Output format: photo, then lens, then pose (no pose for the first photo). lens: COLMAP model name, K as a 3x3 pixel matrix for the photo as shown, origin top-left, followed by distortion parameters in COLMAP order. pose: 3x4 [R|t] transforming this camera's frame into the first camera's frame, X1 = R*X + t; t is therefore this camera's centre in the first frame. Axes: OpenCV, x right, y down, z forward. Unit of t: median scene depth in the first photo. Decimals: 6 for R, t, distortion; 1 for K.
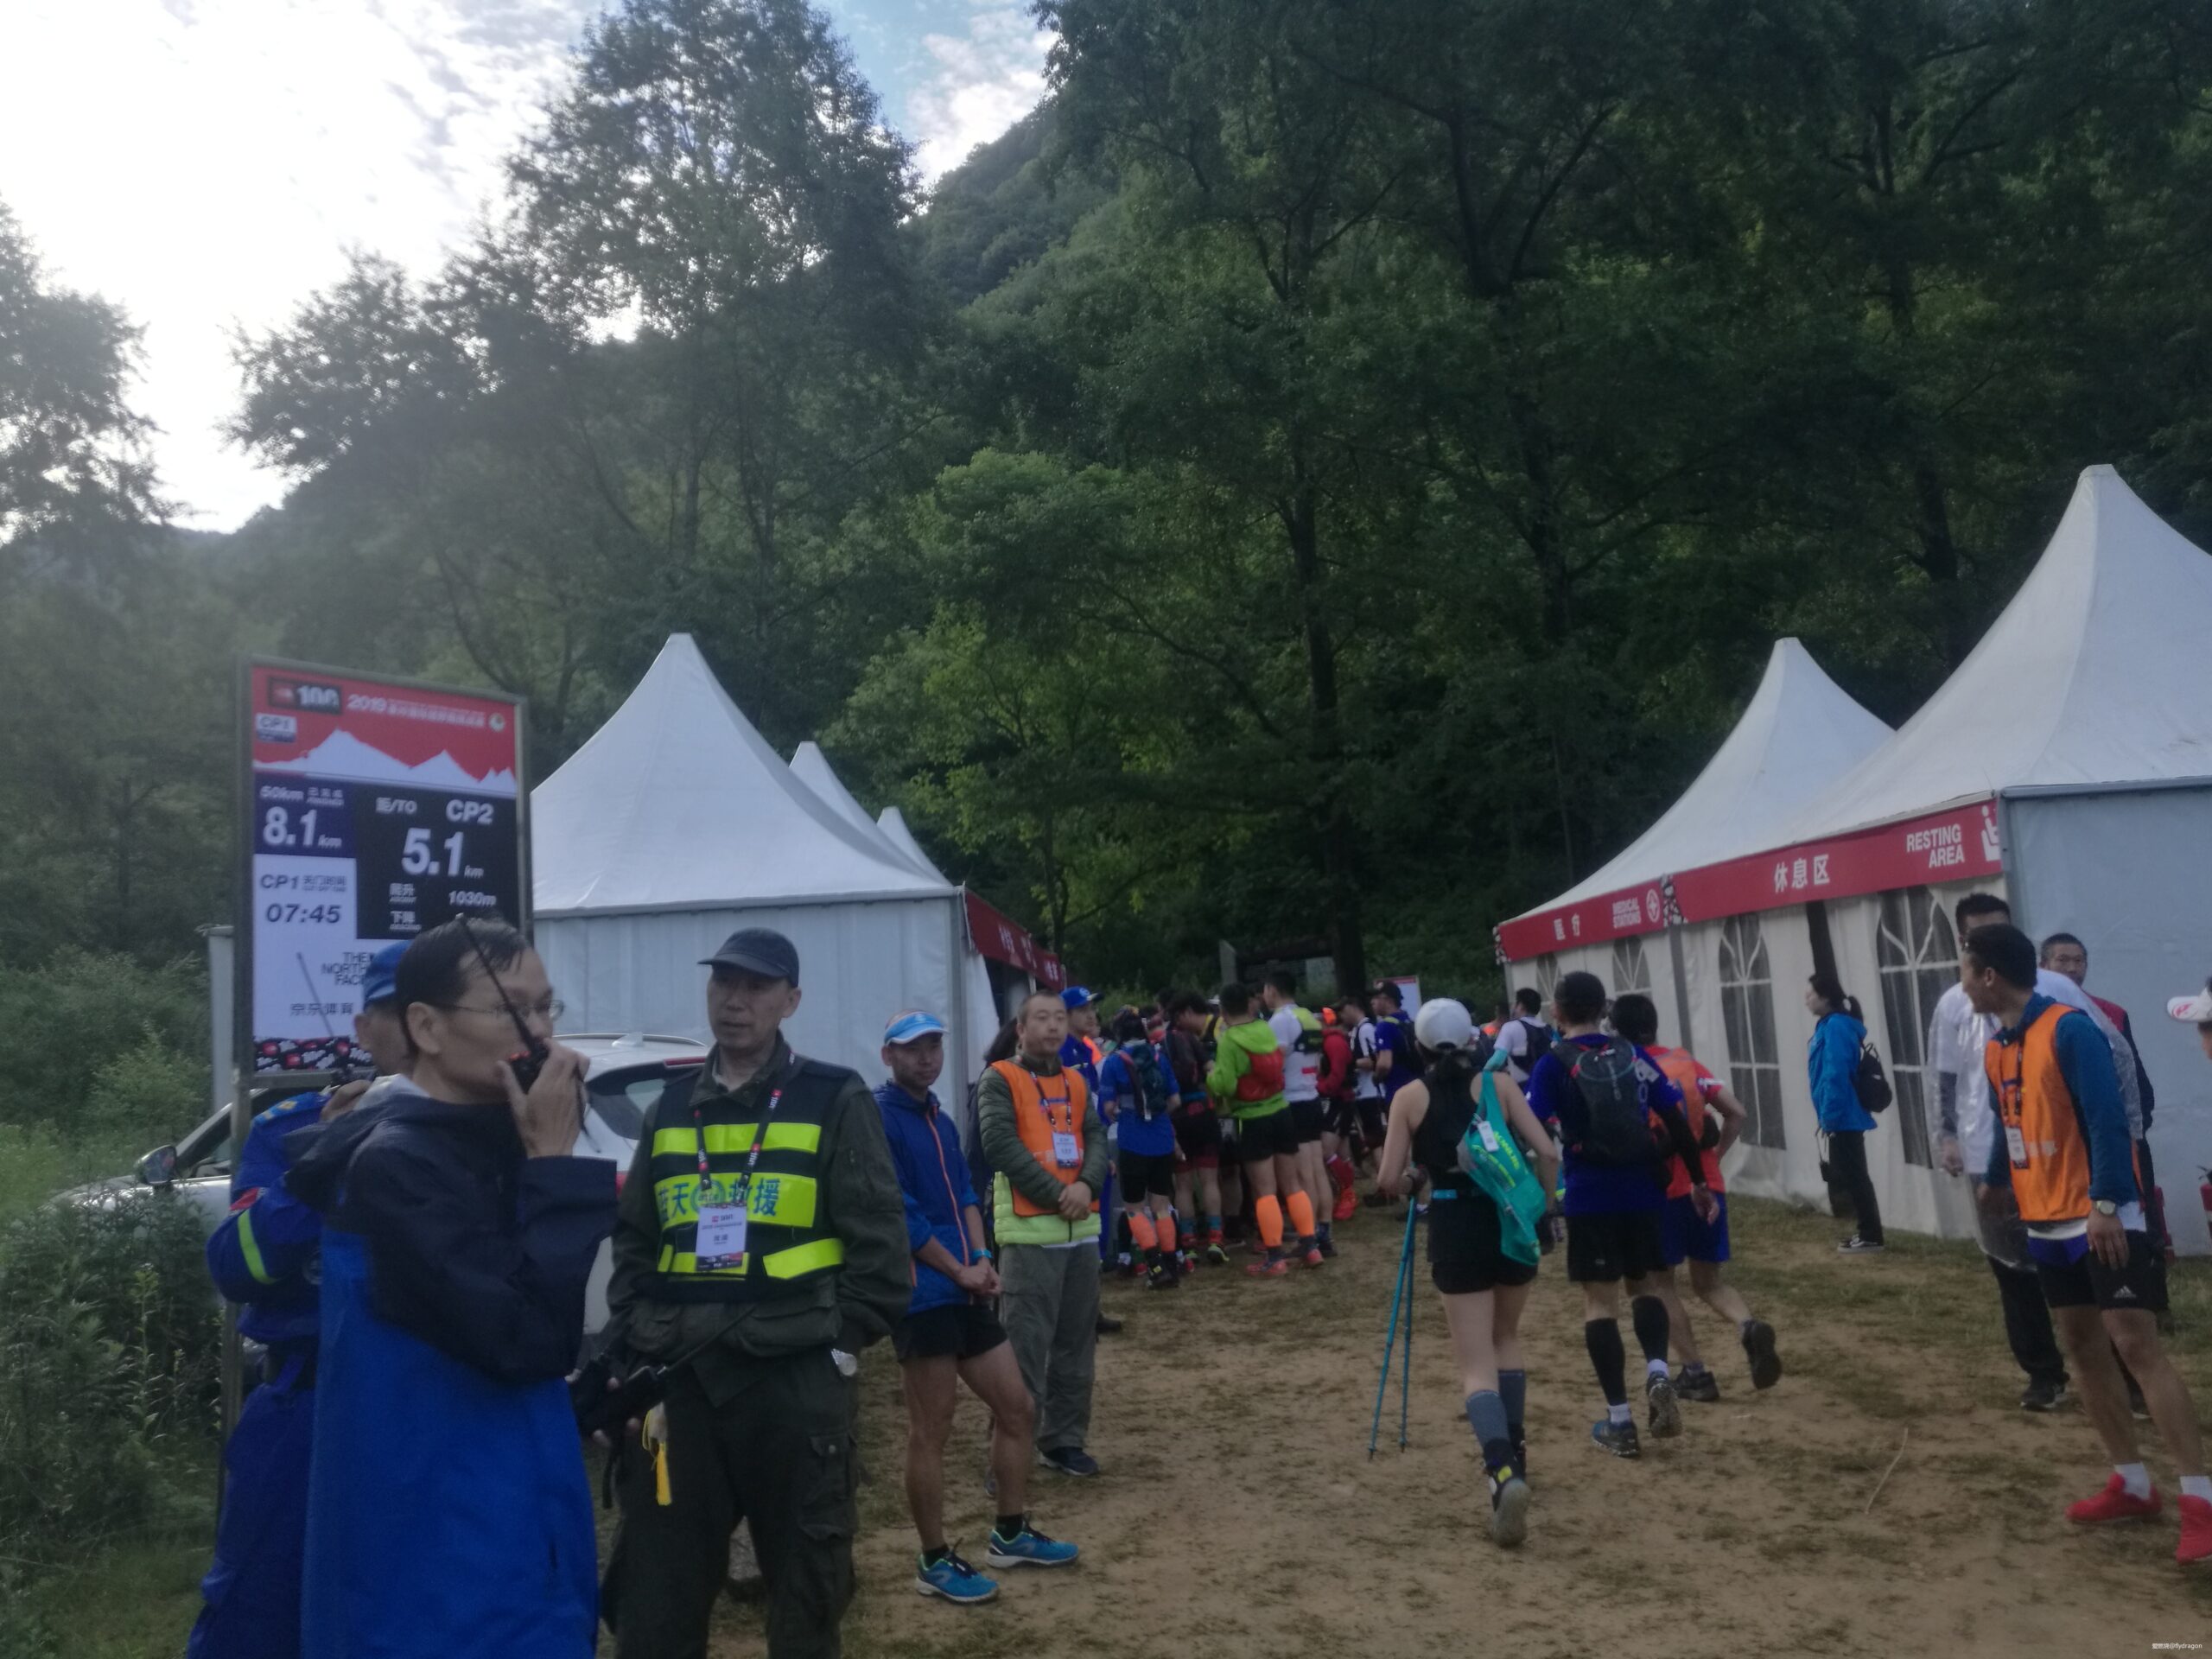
lens RADIAL K [[1724.2, 0, 1106.0], [0, 1724.2, 829.5], [0, 0, 1]] dist [-0.045019, -0.002344]
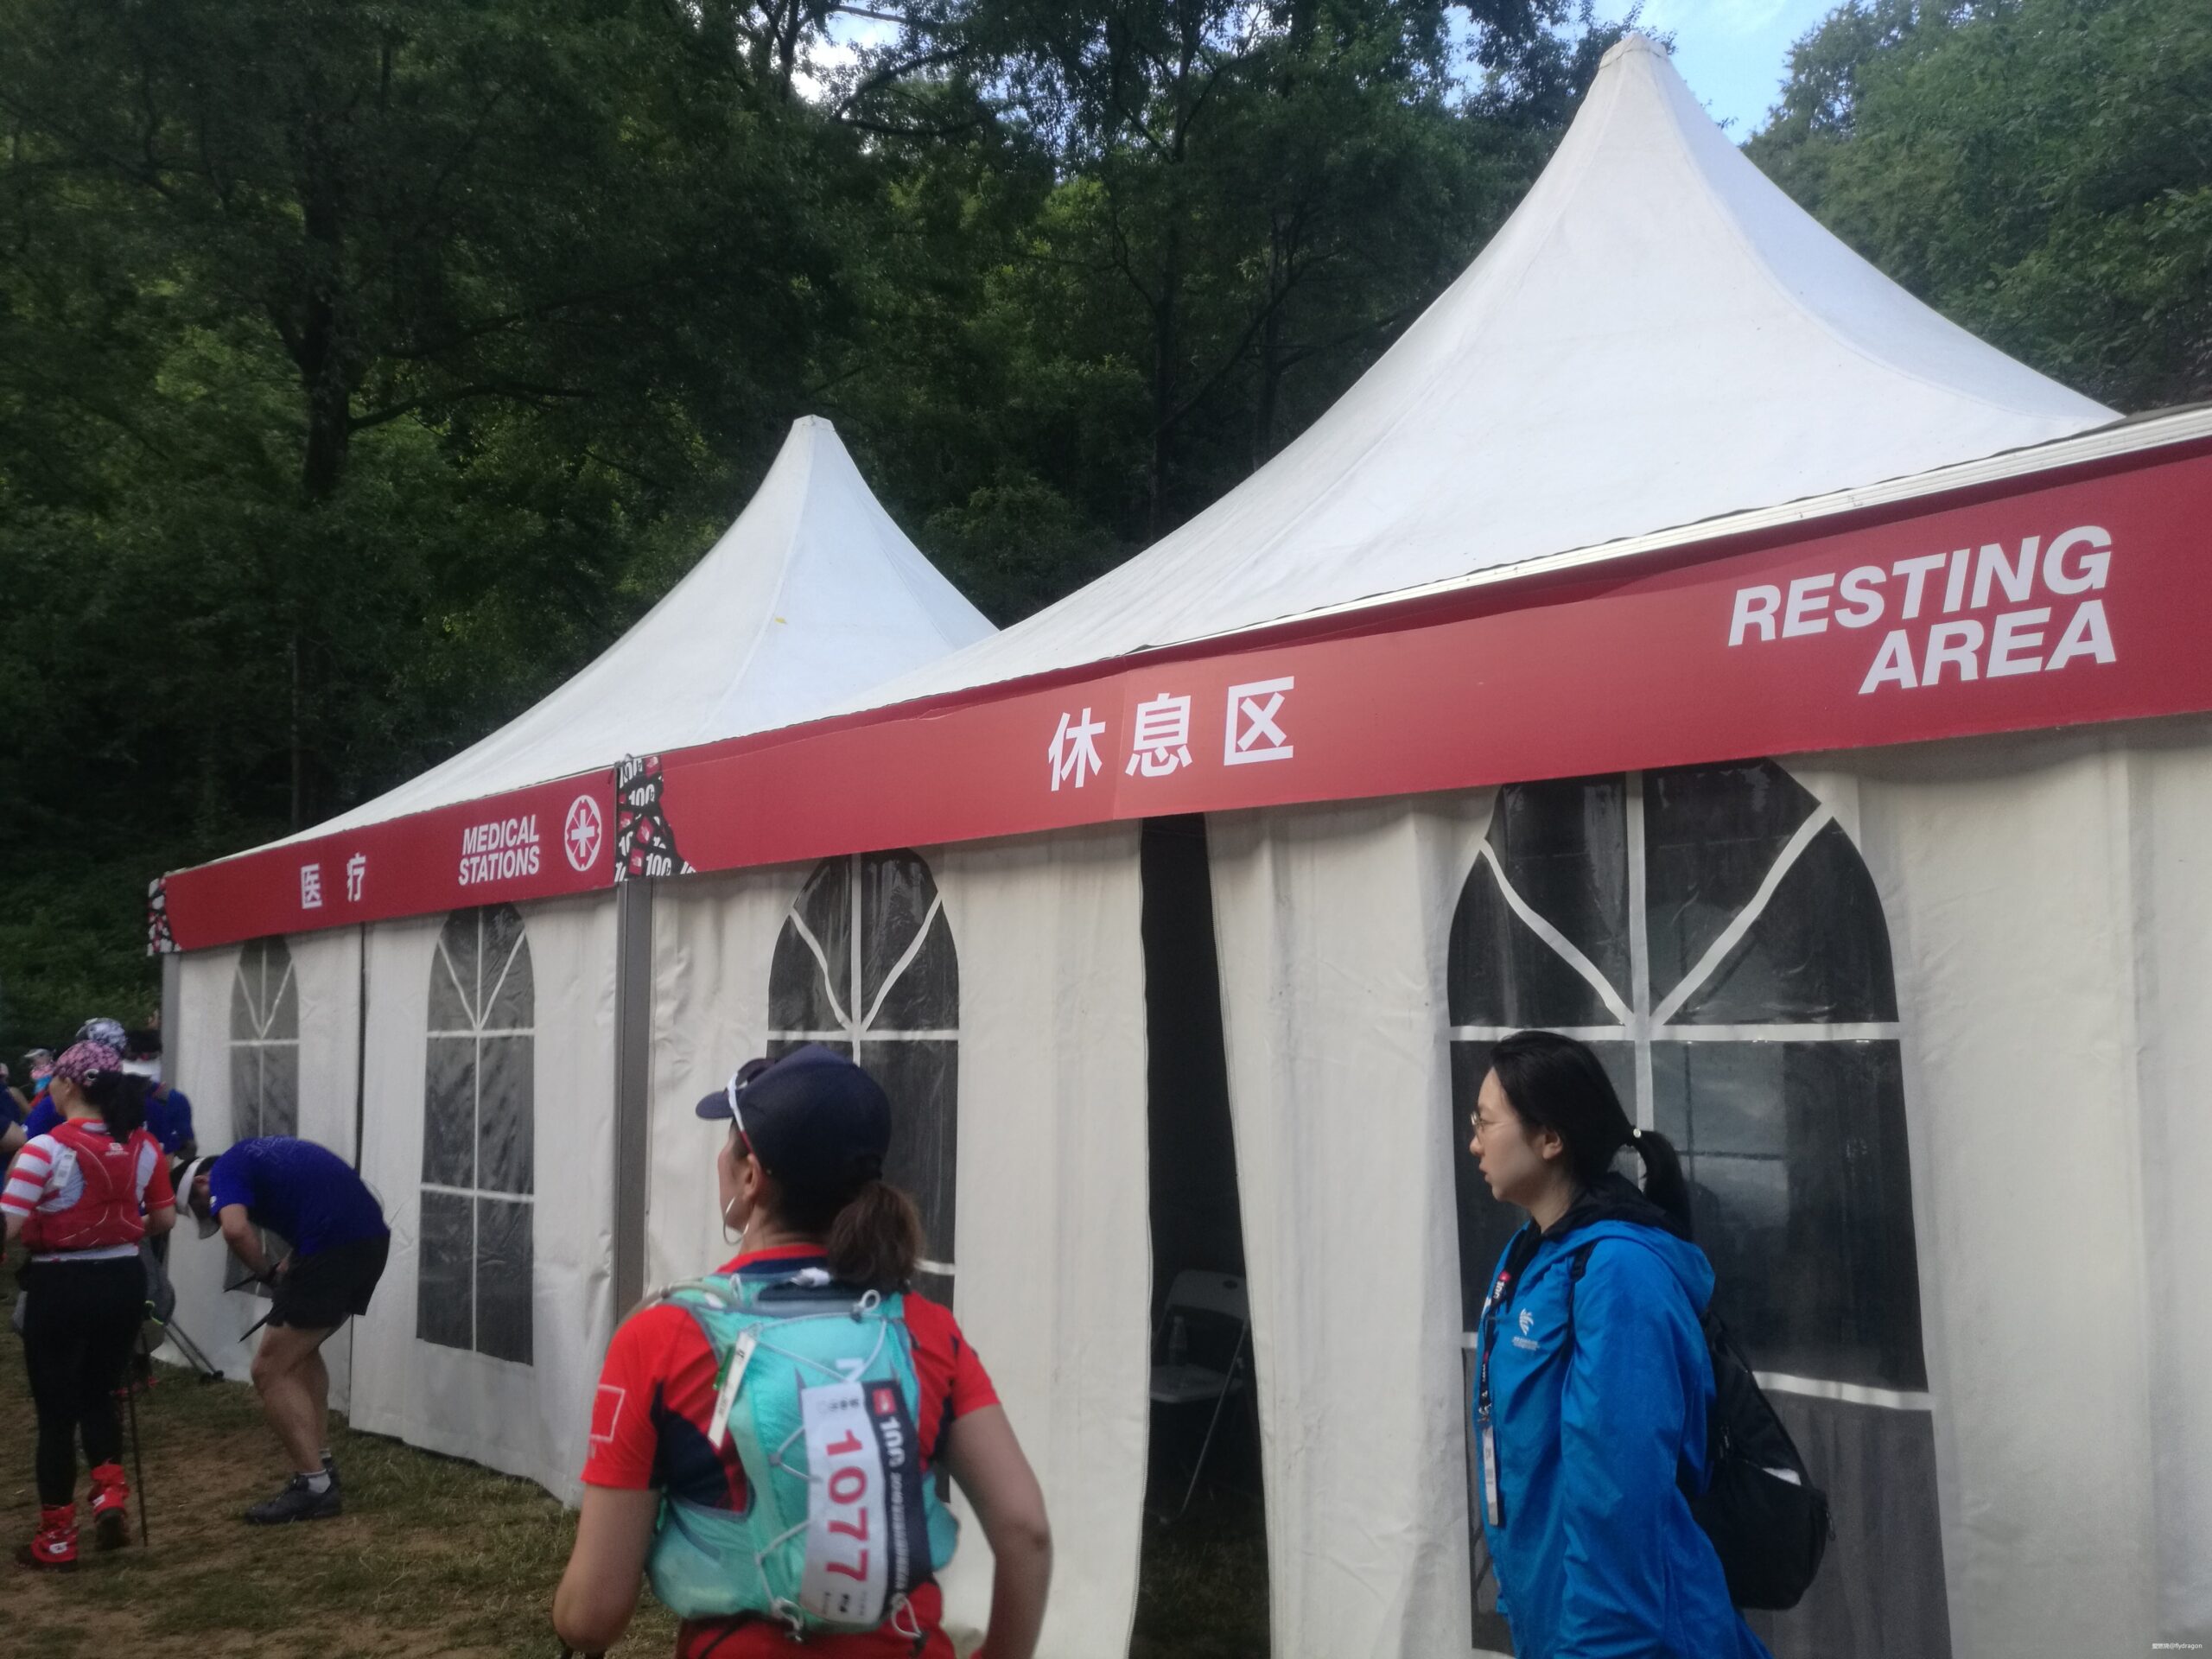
lens RADIAL K [[1635.4, 0, 1106.0], [0, 1635.4, 829.5], [0, 0, 1]] dist [-0.003561, -0.001166]
pose [[0.731181, 0.126130, 0.670422, 0.147702], [-0.112814, 0.991584, -0.063514, 0.055683], [-0.672791, -0.029193, 0.739257, 0.632962]]
